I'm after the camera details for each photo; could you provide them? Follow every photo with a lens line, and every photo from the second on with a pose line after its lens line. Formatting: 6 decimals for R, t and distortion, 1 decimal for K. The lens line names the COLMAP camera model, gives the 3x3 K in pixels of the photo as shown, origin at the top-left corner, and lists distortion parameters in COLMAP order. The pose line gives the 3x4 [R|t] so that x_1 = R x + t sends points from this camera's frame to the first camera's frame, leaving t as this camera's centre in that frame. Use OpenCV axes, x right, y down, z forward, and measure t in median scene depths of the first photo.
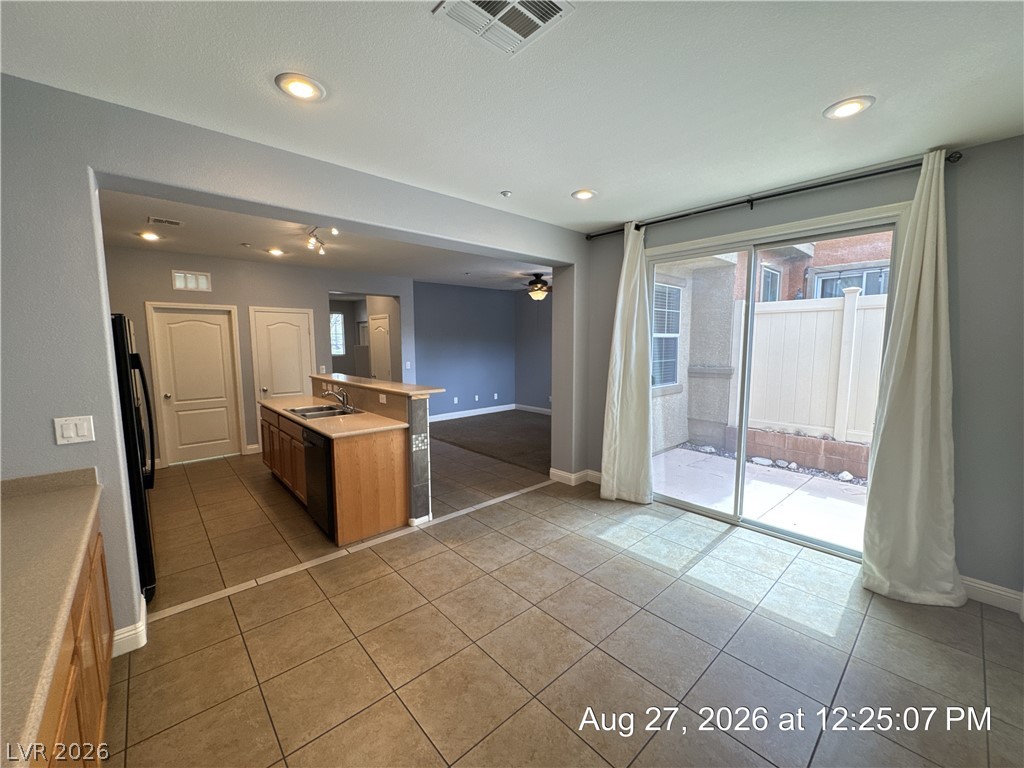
lens RADIAL K [[410.4, 0, 513.4], [0, 410.4, 382.9], [0, 0, 1]] dist [-0.001875, -0.000418]
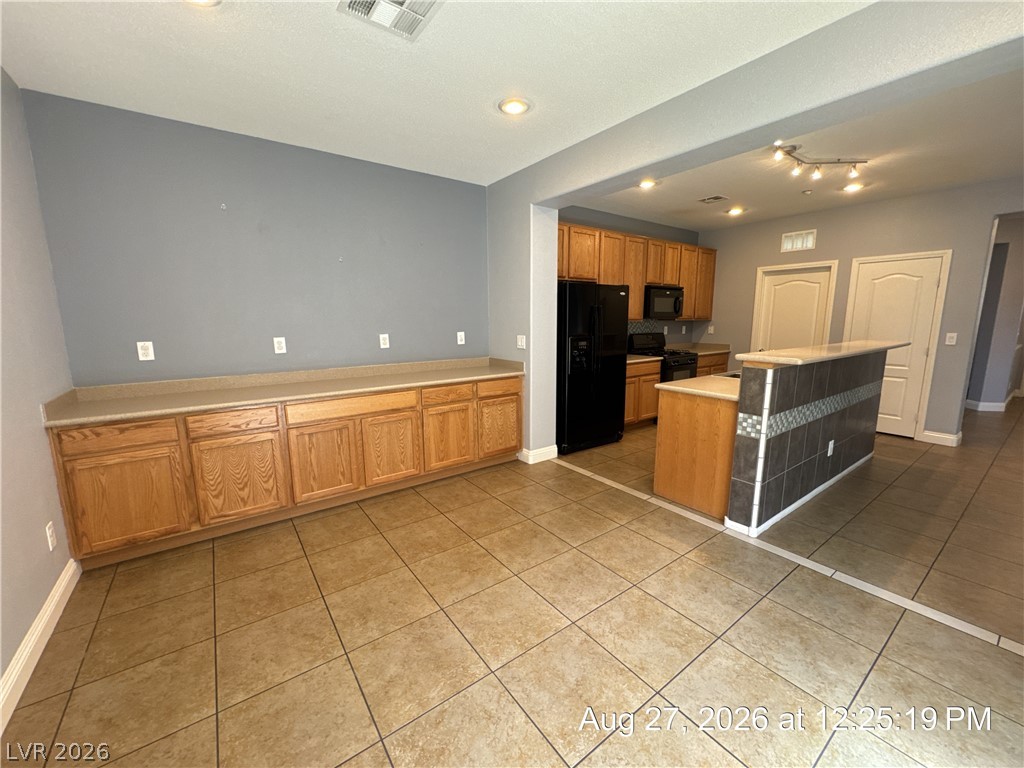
lens RADIAL K [[410.4, 0, 513.4], [0, 410.4, 382.9], [0, 0, 1]] dist [-0.001875, -0.000418]
pose [[-0.102874, 0.163642, -0.981141, 0.540836], [-0.093100, 0.980460, 0.173291, -0.020157], [0.990328, 0.109172, -0.085629, 0.650986]]
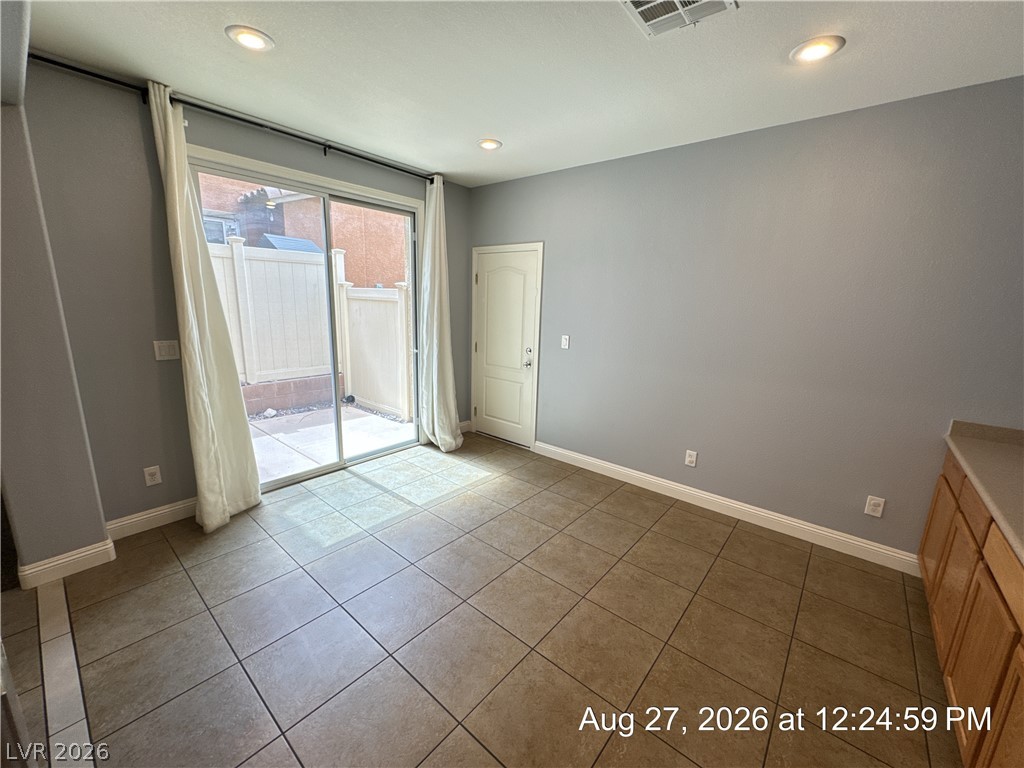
lens RADIAL K [[410.4, 0, 513.4], [0, 410.4, 382.9], [0, 0, 1]] dist [-0.001875, -0.000418]
pose [[-0.134595, -0.203494, 0.969781, -0.517644], [0.069323, 0.974354, 0.214075, -0.067509], [-0.988473, 0.096042, -0.117037, 0.687527]]
